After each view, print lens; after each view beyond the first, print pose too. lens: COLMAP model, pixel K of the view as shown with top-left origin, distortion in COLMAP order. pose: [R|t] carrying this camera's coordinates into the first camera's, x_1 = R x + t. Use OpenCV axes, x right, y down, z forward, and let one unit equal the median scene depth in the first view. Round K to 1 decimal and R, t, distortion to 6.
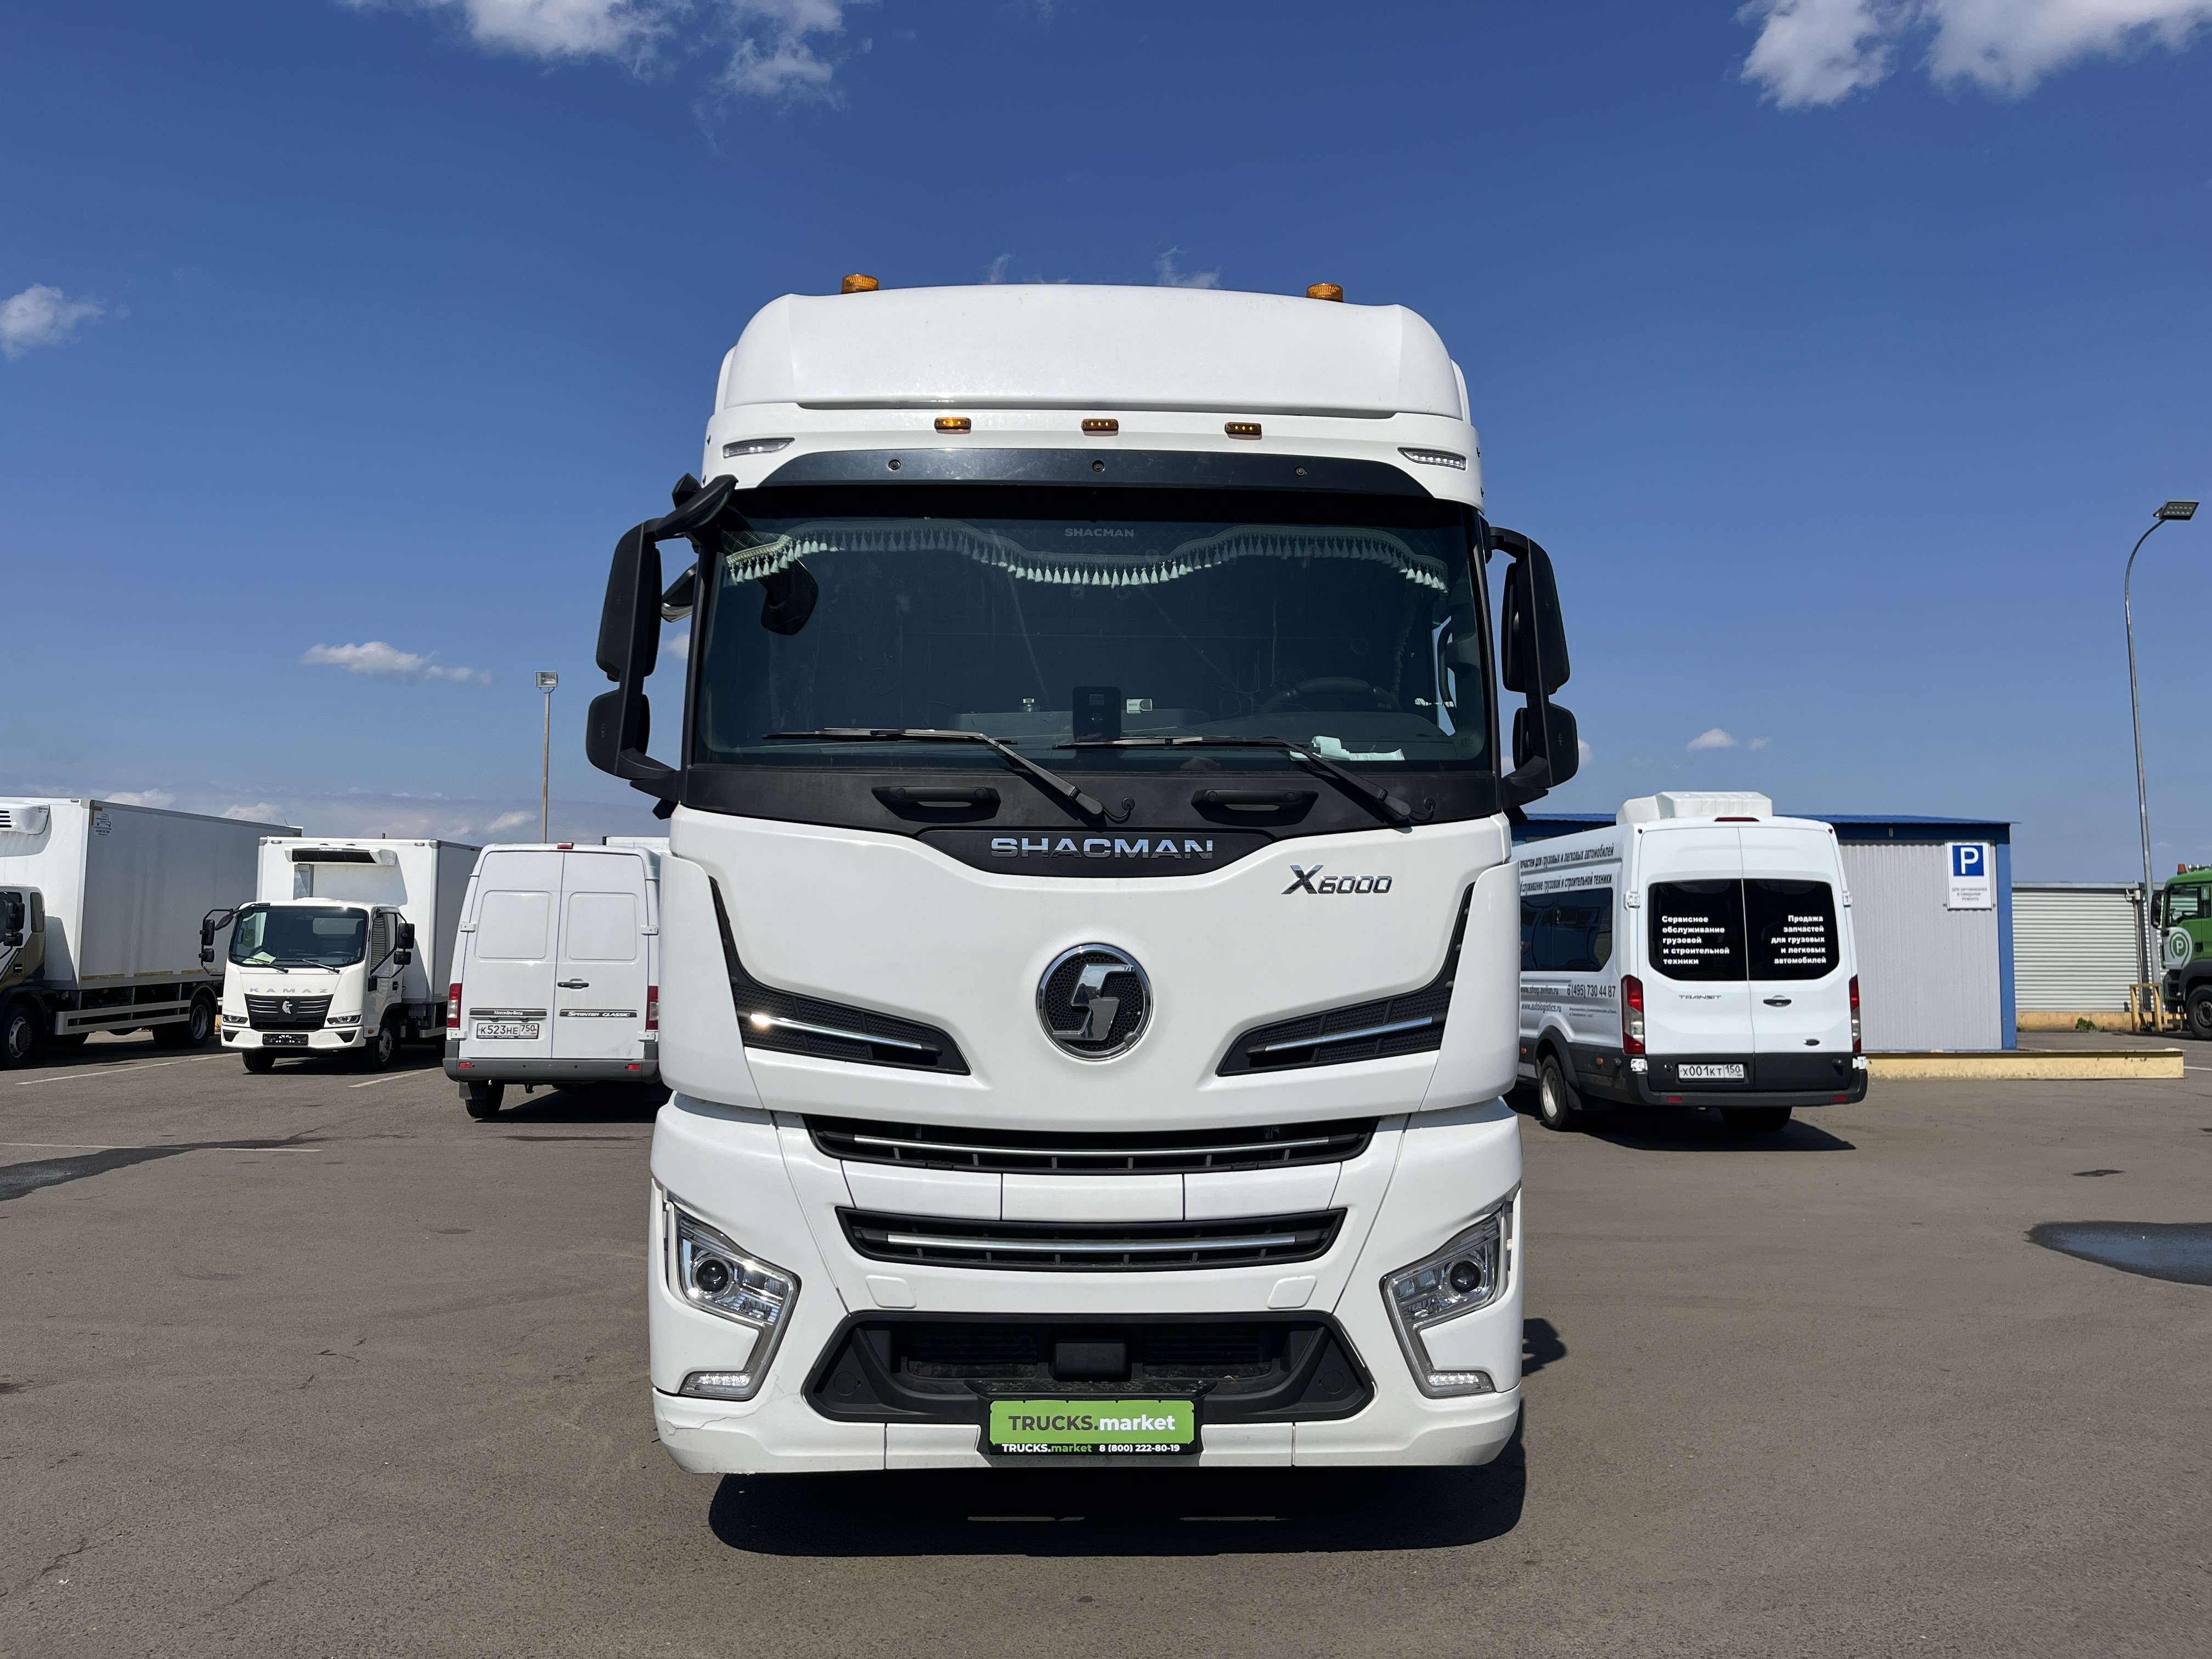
lens RADIAL K [[1643.8, 0, 1099.1], [0, 1643.8, 825.4], [0, 0, 1]] dist [0.058188, -0.072968]
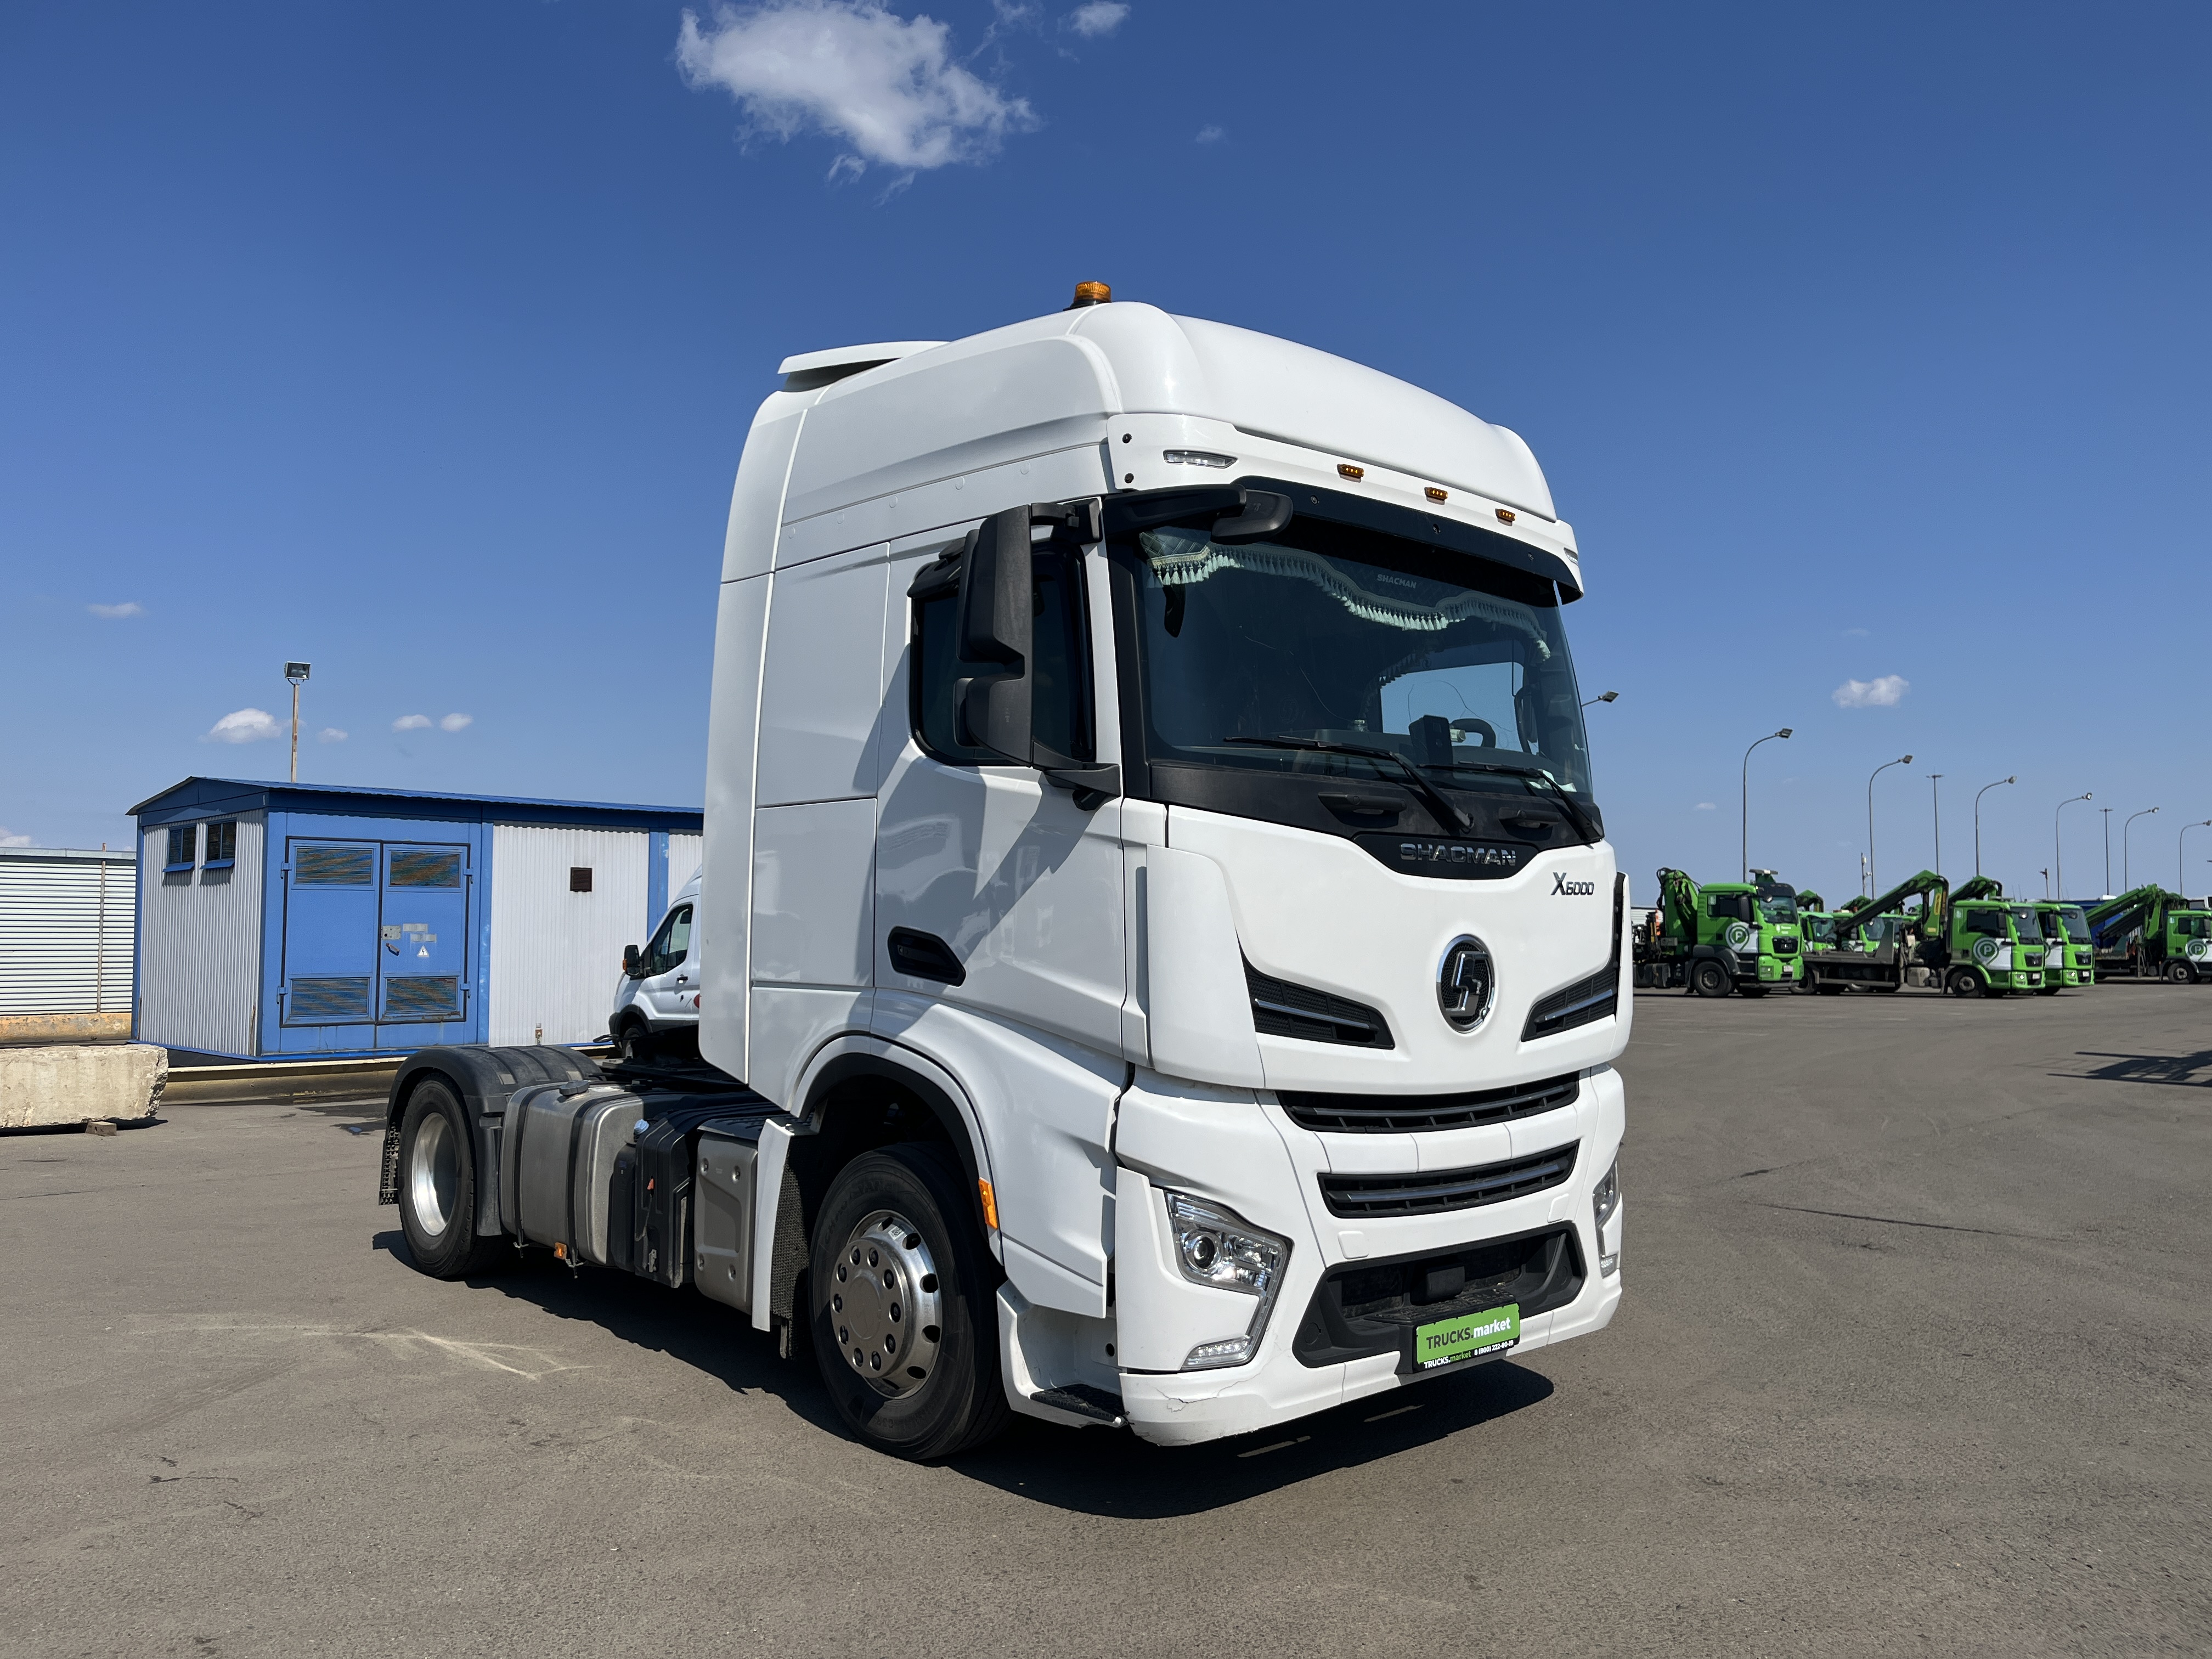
lens RADIAL K [[1659.8, 0, 1106.0], [0, 1659.8, 829.5], [0, 0, 1]] dist [0.053442, -0.078687]
pose [[0.771859, 0.037193, 0.634705, -0.959241], [-0.042892, 0.999059, -0.006383, 0.014678], [-0.634345, -0.022297, 0.772728, 0.231692]]
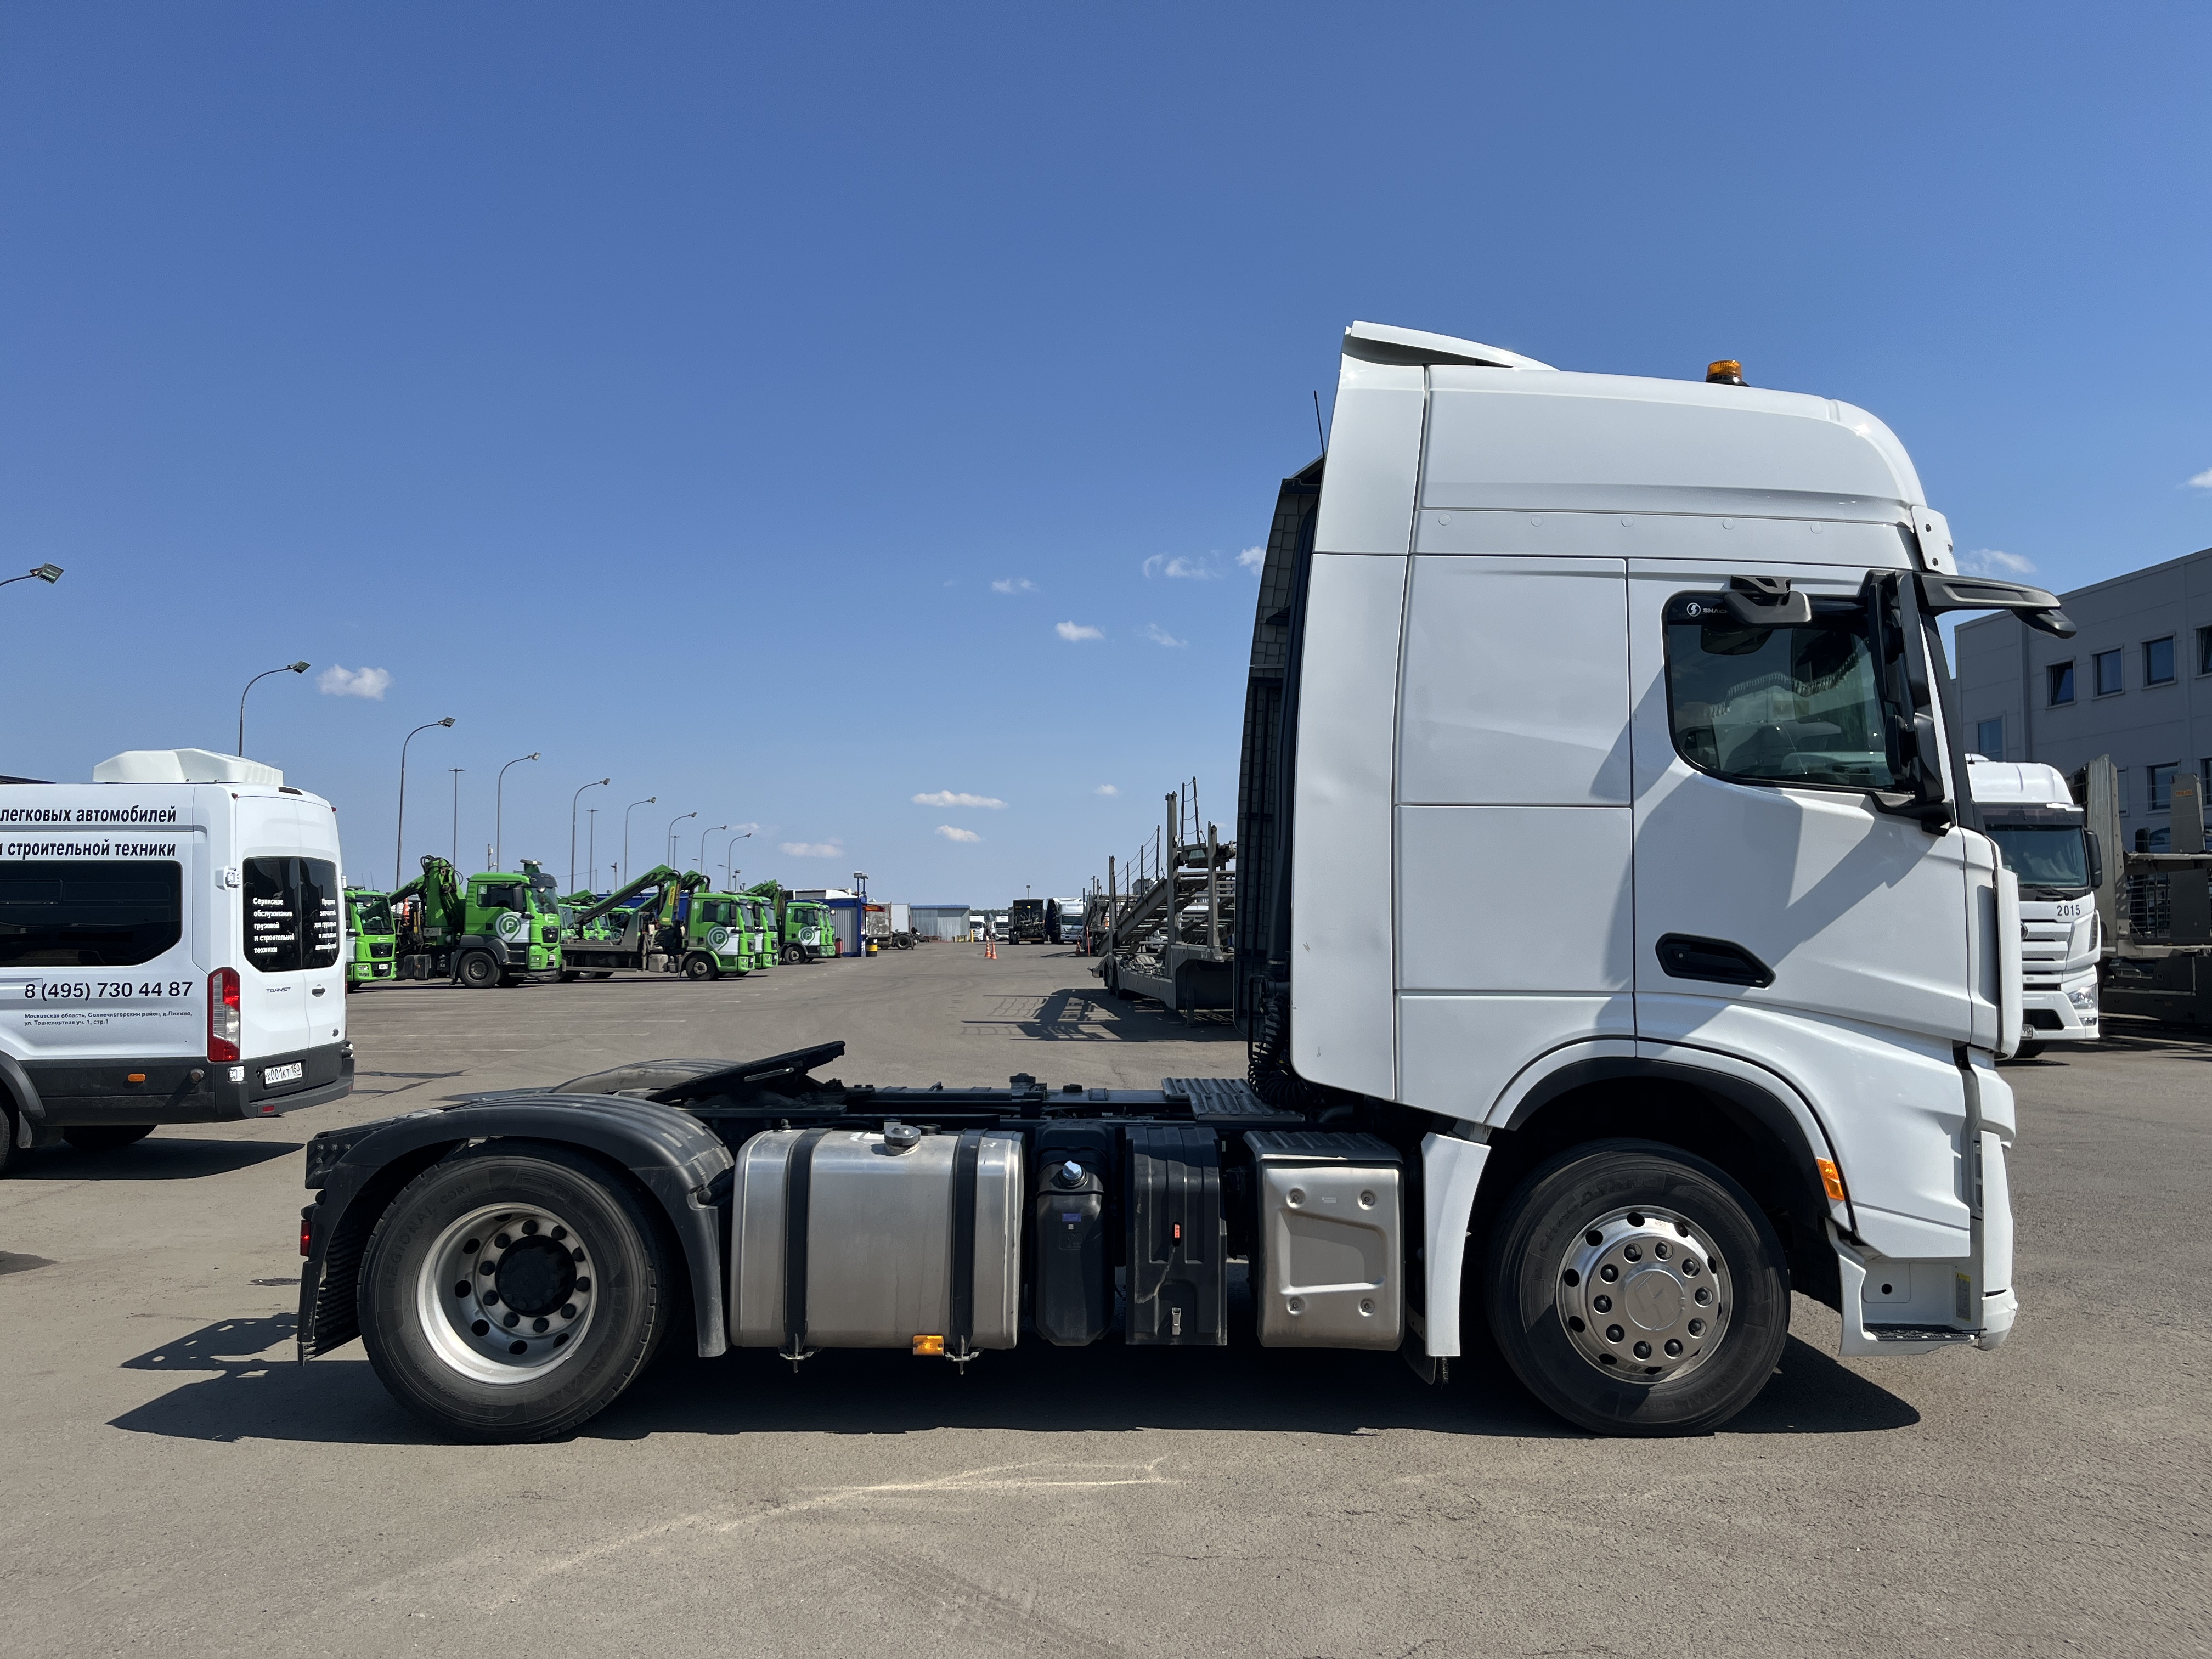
lens RADIAL K [[1659.8, 0, 1106.0], [0, 1659.8, 829.5], [0, 0, 1]] dist [0.053442, -0.078687]
pose [[0.045207, 0.052629, 0.997590, -1.608682], [-0.070322, 0.996302, -0.049374, 0.100030], [-0.996499, -0.067921, 0.048741, 1.655475]]
